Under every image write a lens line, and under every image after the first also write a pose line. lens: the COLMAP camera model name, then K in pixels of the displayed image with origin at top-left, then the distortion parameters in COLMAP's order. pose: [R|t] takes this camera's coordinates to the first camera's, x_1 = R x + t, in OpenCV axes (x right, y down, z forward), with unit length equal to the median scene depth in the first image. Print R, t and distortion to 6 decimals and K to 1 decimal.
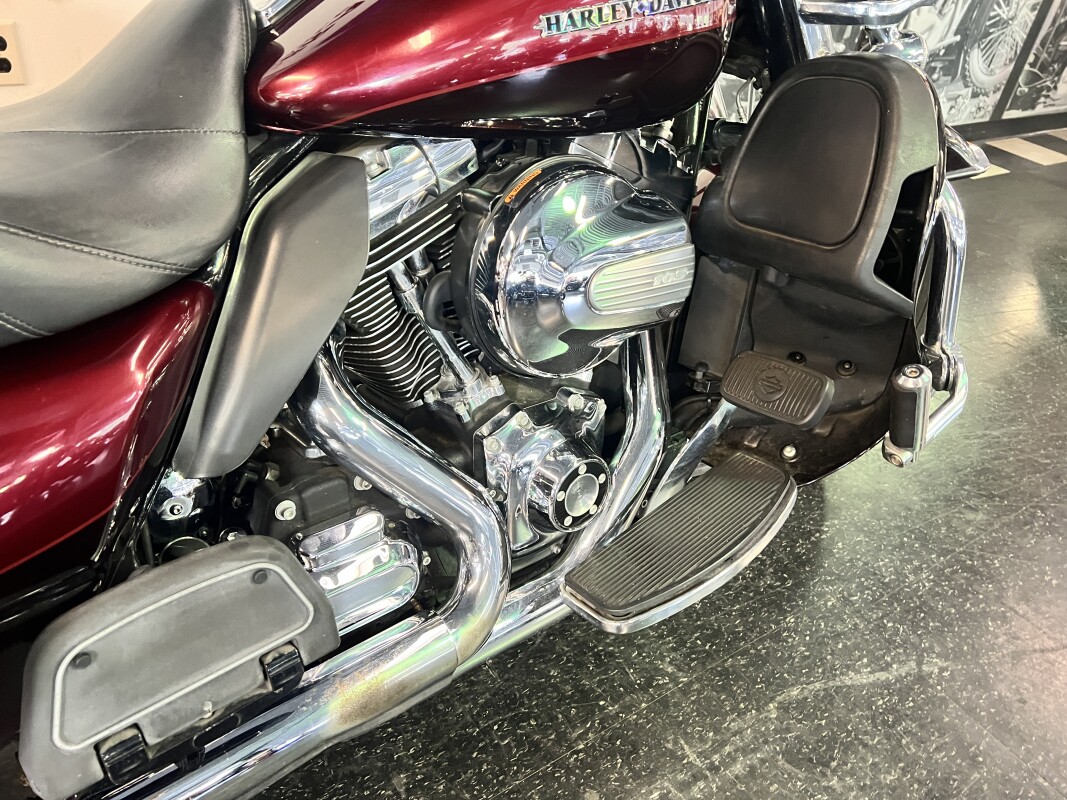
lens RADIAL K [[805.1, 0, 533.6], [0, 805.1, 406.6], [0, 0, 1]] dist [0.057786, -0.054781]
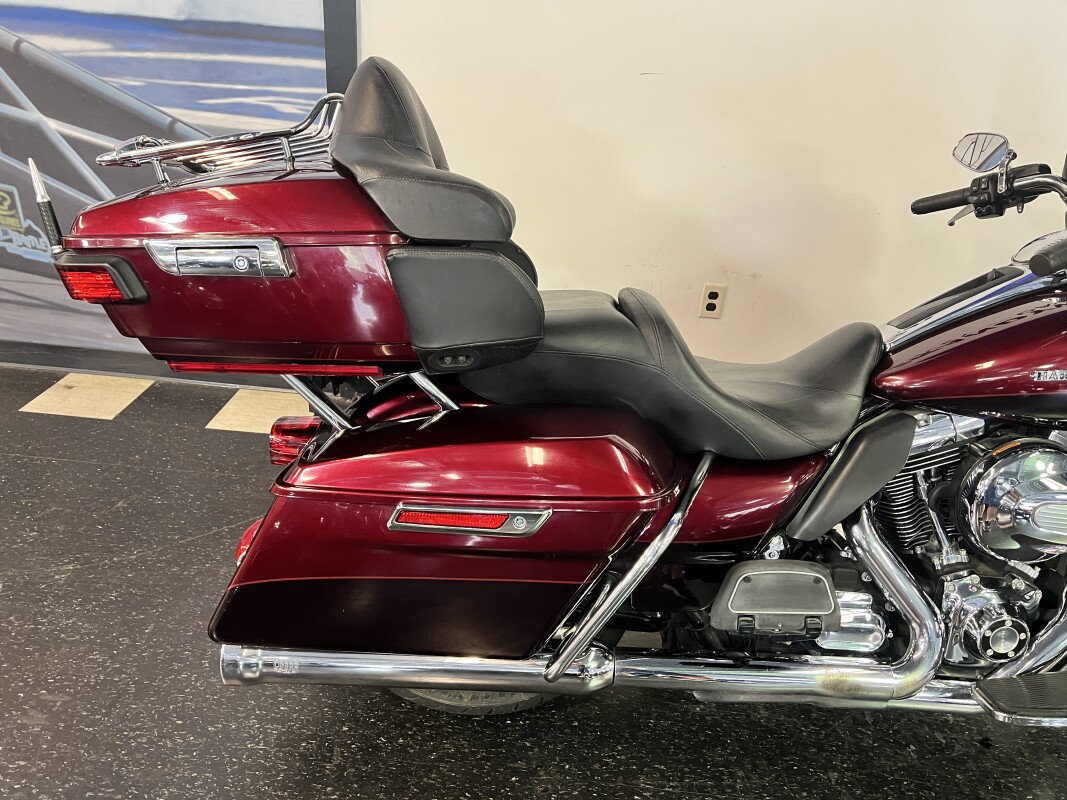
lens RADIAL K [[805.1, 0, 533.6], [0, 805.1, 406.6], [0, 0, 1]] dist [0.057786, -0.054781]
pose [[0.783269, 0.215159, -0.583263, 0.188121], [-0.341455, 0.932909, -0.114404, 0.197097], [0.519516, 0.288767, 0.804187, -0.981915]]
